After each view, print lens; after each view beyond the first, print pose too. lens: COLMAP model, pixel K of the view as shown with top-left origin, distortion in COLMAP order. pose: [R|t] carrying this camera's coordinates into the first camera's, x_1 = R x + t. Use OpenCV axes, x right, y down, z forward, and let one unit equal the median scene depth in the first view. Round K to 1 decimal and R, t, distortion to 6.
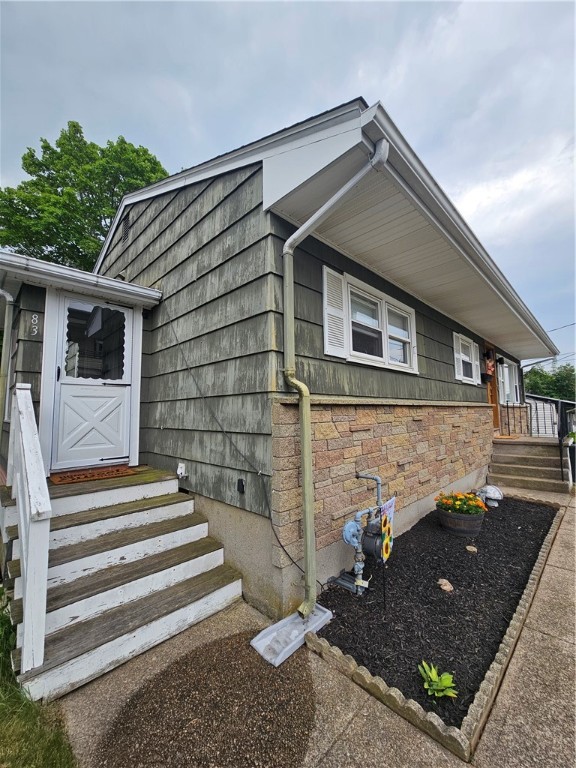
lens RADIAL K [[312.6, 0, 288.2], [0, 312.6, 385.0], [0, 0, 1]] dist [-0.000471, 0.000234]
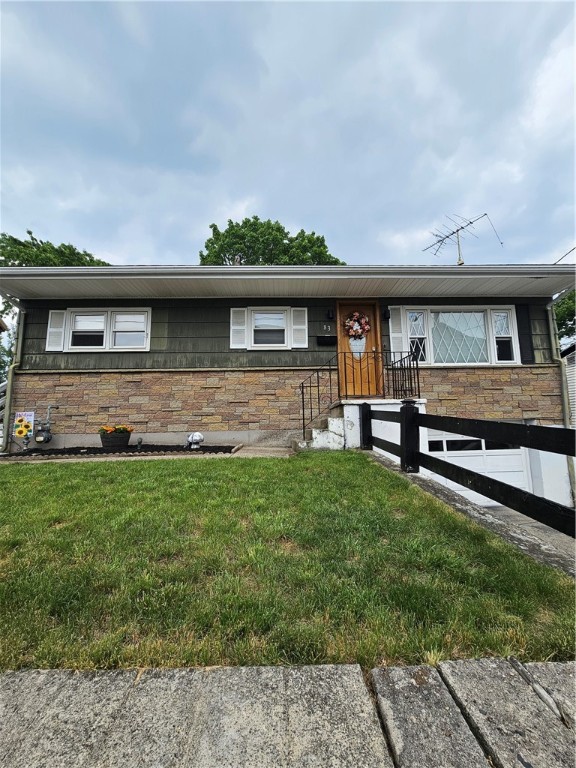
lens RADIAL K [[312.6, 0, 291.6], [0, 312.6, 389.3], [0, 0, 1]] dist [-0.000471, 0.000234]
pose [[0.711963, -0.082876, -0.697310, 2.272301], [0.065510, 0.996519, -0.051551, 0.313995], [0.699155, -0.008978, 0.714914, 0.512057]]
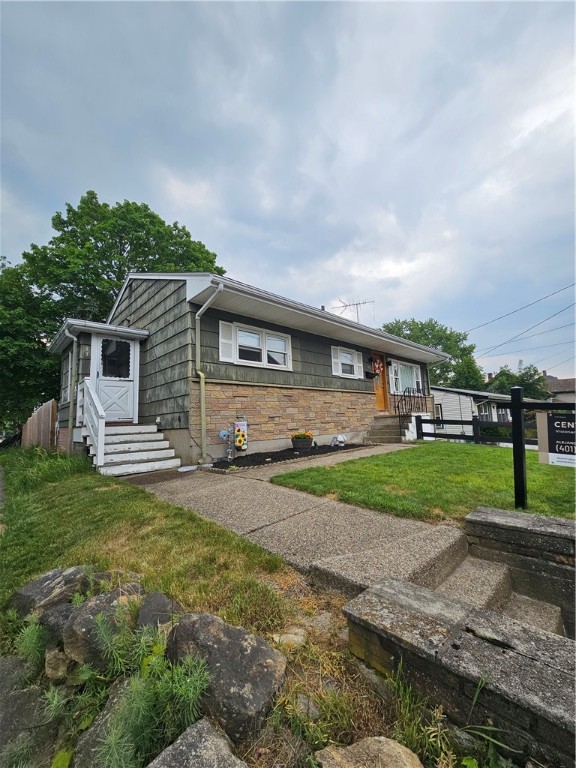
lens RADIAL K [[312.6, 0, 287.1], [0, 312.6, 385.1], [0, 0, 1]] dist [-0.000471, 0.000234]
pose [[0.999337, -0.028424, -0.022757, 0.513071], [0.027670, 0.999080, -0.032774, 0.125006], [0.023667, 0.032123, 0.999204, -0.951424]]
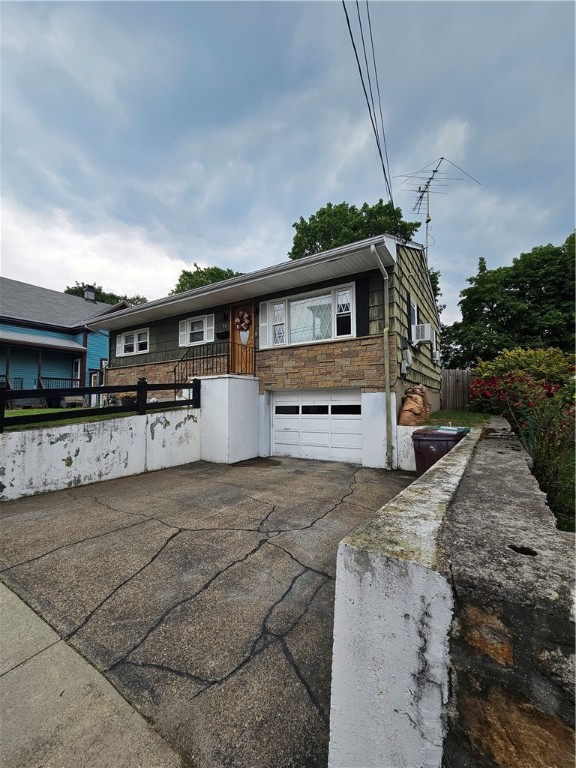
lens RADIAL K [[312.6, 0, 282.2], [0, 312.6, 383.3], [0, 0, 1]] dist [-0.000471, 0.000234]
pose [[0.201658, -0.053158, -0.978012, 3.744252], [0.084359, 0.995758, -0.036729, 0.481137], [0.975816, -0.075097, 0.205287, 1.829492]]
